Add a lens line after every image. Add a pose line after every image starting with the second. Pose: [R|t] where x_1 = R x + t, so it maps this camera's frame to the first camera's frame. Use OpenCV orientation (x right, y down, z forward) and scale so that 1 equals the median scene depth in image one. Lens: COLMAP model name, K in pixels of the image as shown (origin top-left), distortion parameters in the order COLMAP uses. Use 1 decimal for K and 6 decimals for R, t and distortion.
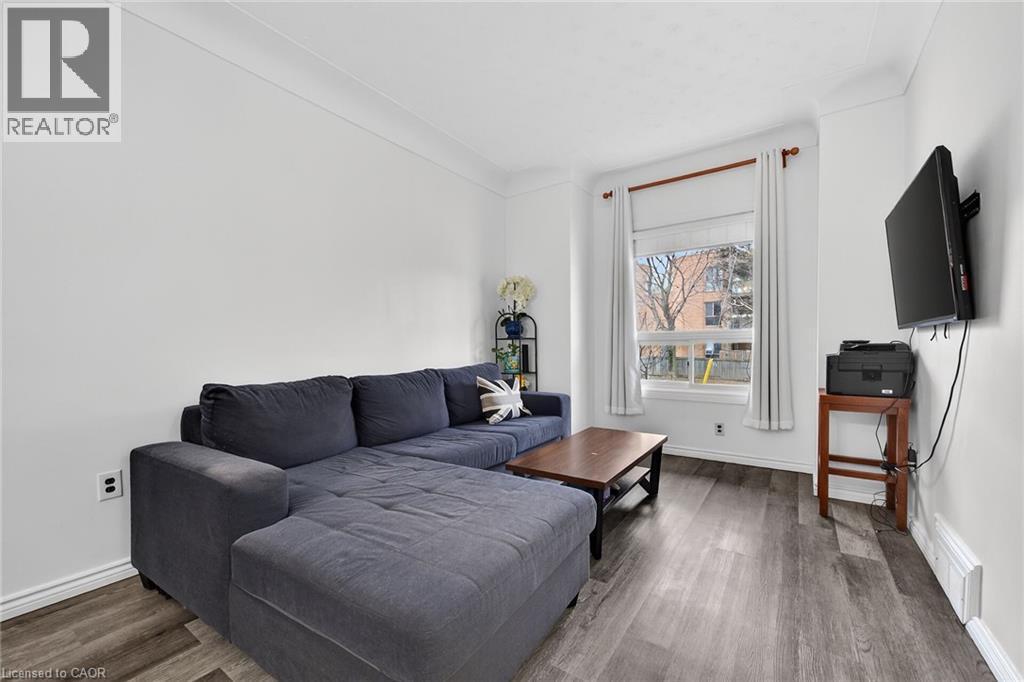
lens RADIAL K [[411.4, 0, 516.1], [0, 411.4, 353.3], [0, 0, 1]] dist [0.001080, -0.000452]
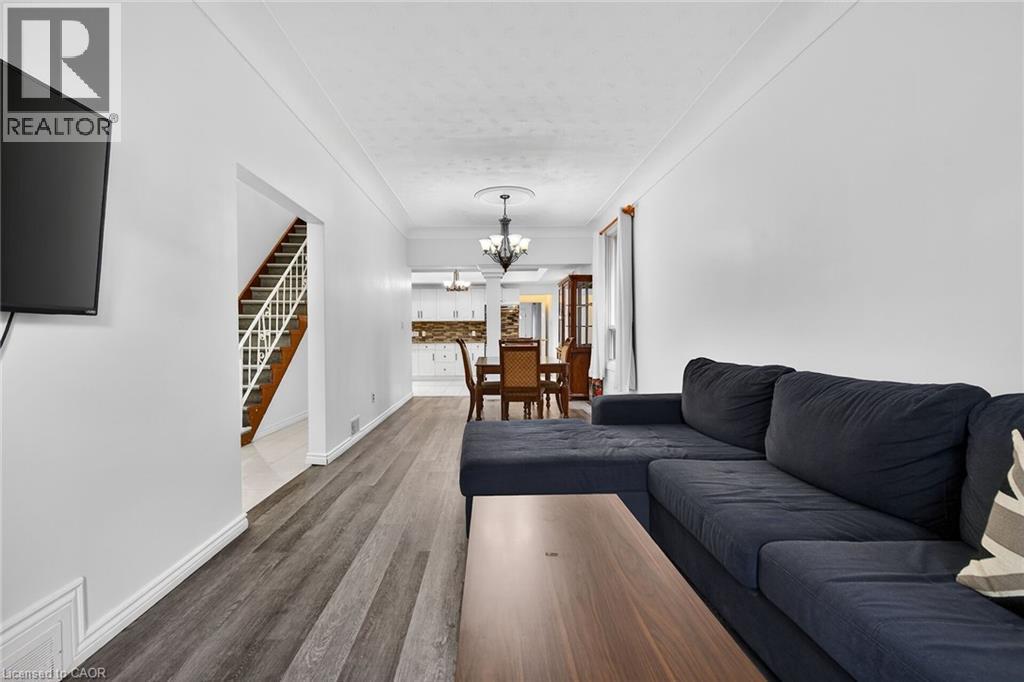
lens RADIAL K [[403.4, 0, 512.0], [0, 403.4, 341.0], [0, 0, 1]] dist [0.001744, -0.000053]
pose [[-0.791333, 0.016301, -0.611168, 0.415136], [0.001327, 0.999688, 0.024945, -0.016417], [0.611384, 0.018929, -0.791107, 1.053058]]
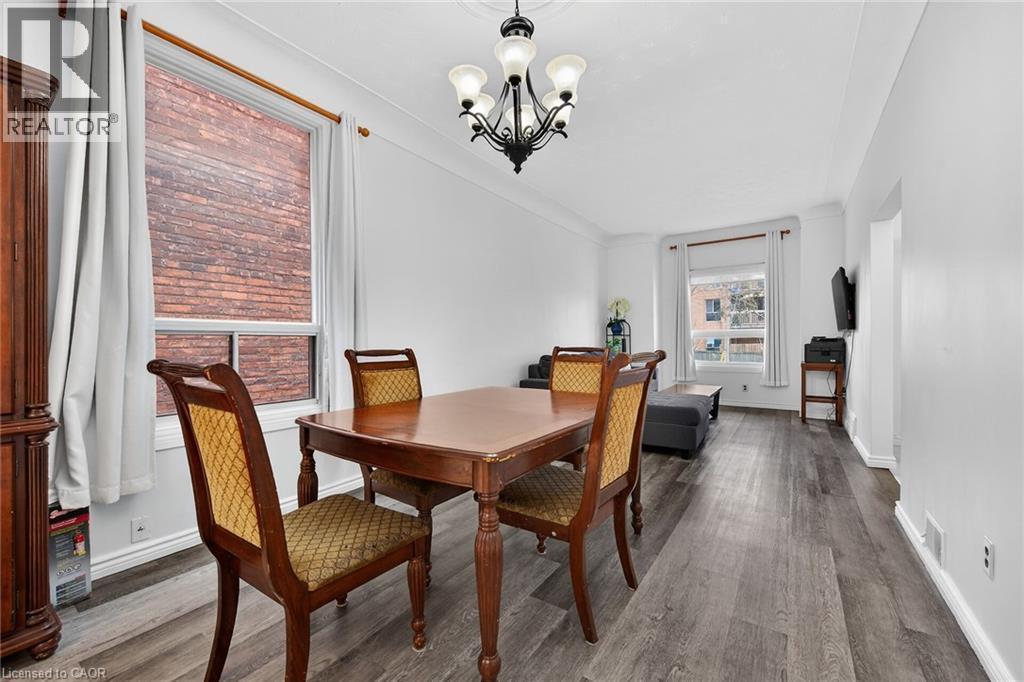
lens RADIAL K [[418.0, 0, 499.1], [0, 418.0, 343.6], [0, 0, 1]] dist [-0.002139, -0.000172]
pose [[0.999930, -0.001022, -0.011748, -0.577524], [0.000906, 0.999951, -0.009894, 0.018016], [0.011757, 0.009882, 0.999882, -0.854521]]
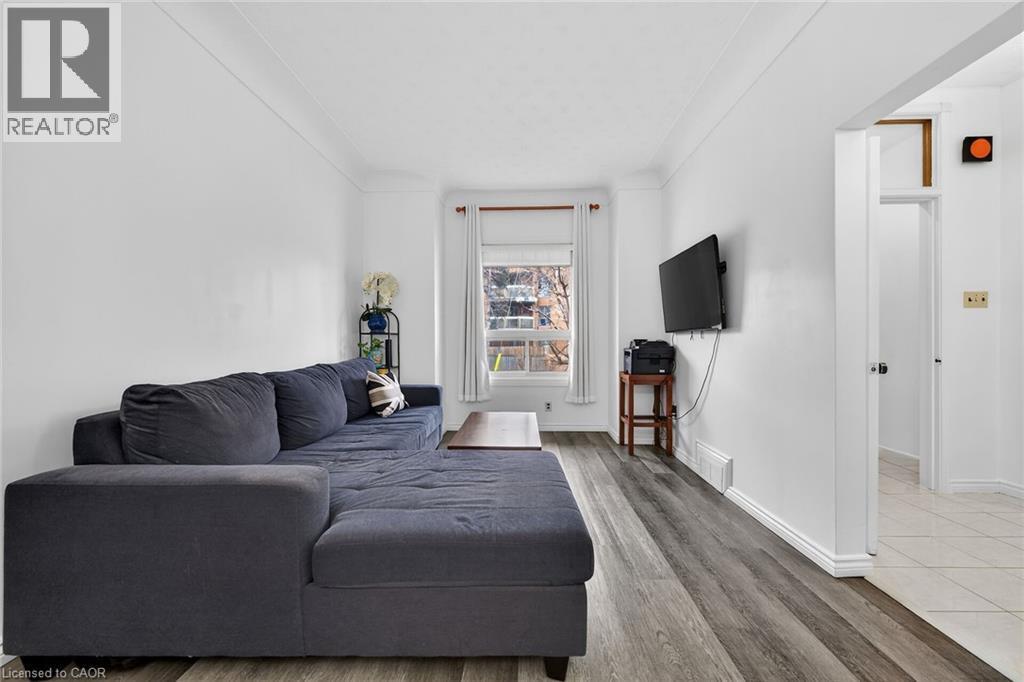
lens RADIAL K [[403.4, 0, 512.0], [0, 403.4, 341.0], [0, 0, 1]] dist [0.001744, -0.000053]
pose [[0.841463, 0.009511, 0.540232, -0.330788], [0.002765, 0.999756, -0.021909, 0.006335], [-0.540308, 0.019930, 0.841231, -0.012167]]
